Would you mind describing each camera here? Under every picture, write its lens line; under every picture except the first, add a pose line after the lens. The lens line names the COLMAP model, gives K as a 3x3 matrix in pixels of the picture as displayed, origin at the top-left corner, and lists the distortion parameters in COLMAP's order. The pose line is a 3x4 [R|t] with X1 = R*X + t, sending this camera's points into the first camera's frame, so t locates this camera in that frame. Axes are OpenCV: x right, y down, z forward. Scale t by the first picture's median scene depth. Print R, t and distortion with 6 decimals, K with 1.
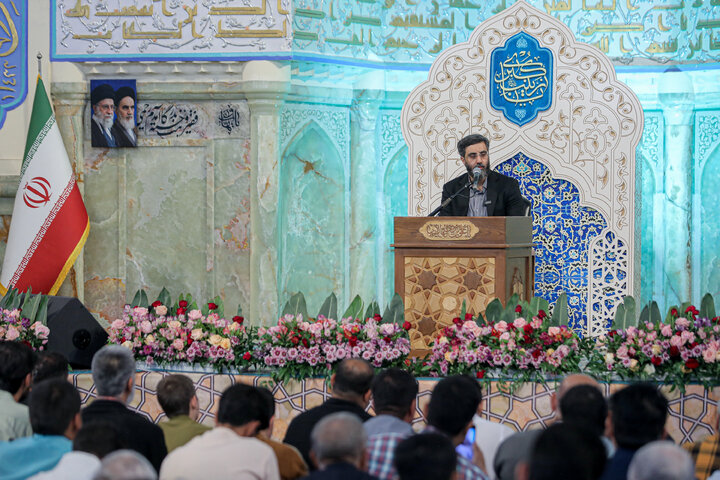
lens RADIAL K [[2825.8, 0, 305.4], [0, 2825.8, 240.0], [0, 0, 1]] dist [0.060340, 2.734108]
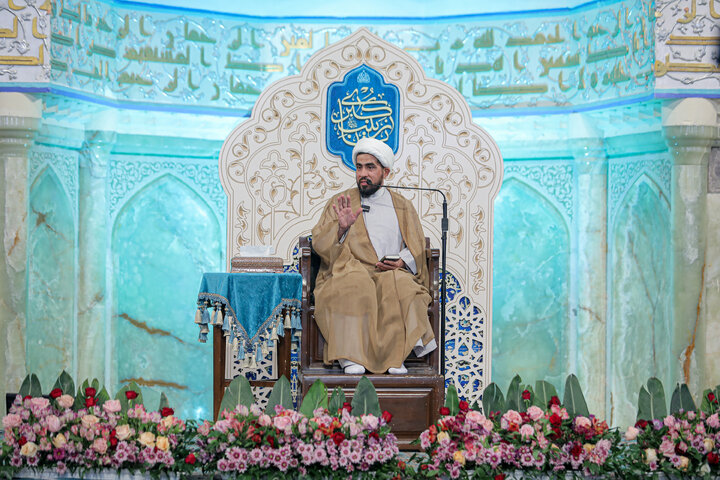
lens RADIAL K [[2477.1, 0, 360.0], [0, 2477.1, 240.0], [0, 0, 1]] dist [0.009070, 1.180997]
pose [[0.946082, 0.007609, 0.323839, -0.168556], [-0.001096, 0.999794, -0.020288, -0.004840], [-0.323926, 0.018839, 0.945895, 0.286364]]
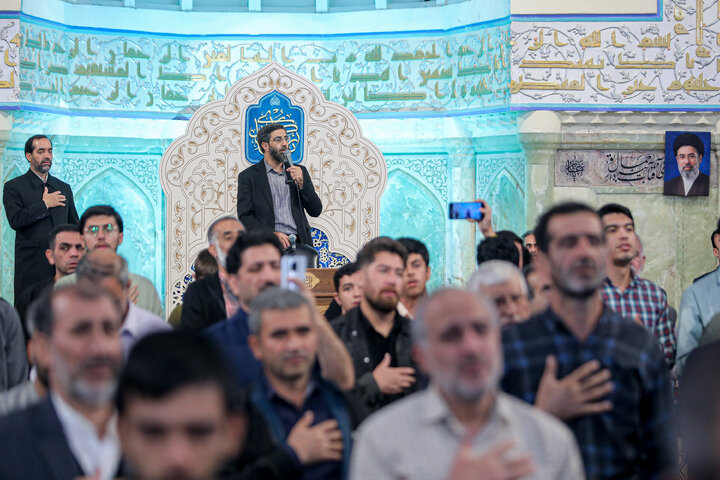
lens RADIAL K [[2672.0, 0, 360.0], [0, 2672.0, 240.0], [0, 0, 1]] dist [-0.089207, 0.245014]
pose [[0.933093, -0.009584, 0.359507, -0.259494], [0.005616, 0.999911, 0.012079, -0.028822], [-0.359591, -0.009252, 0.933064, 0.037669]]
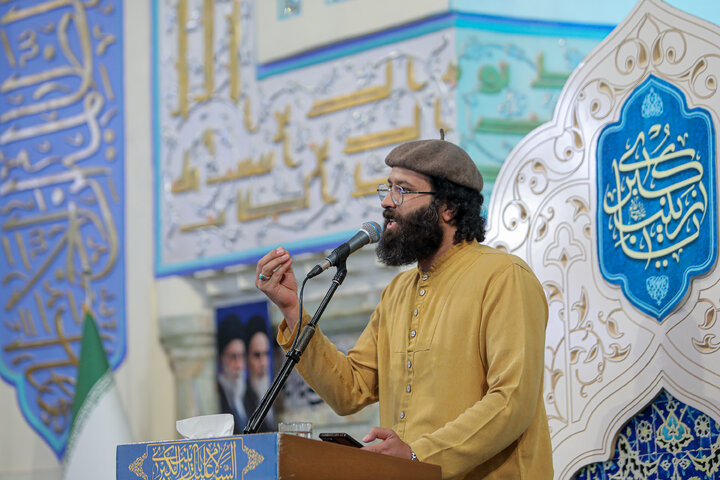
lens RADIAL K [[2546.9, 0, 360.0], [0, 2546.9, 240.0], [0, 0, 1]] dist [0.507927, -4.588339]
pose [[0.806786, -0.096316, -0.582940, 0.245659], [0.021687, 0.990786, -0.133687, -0.005697], [0.590445, 0.095215, 0.801441, 0.697993]]
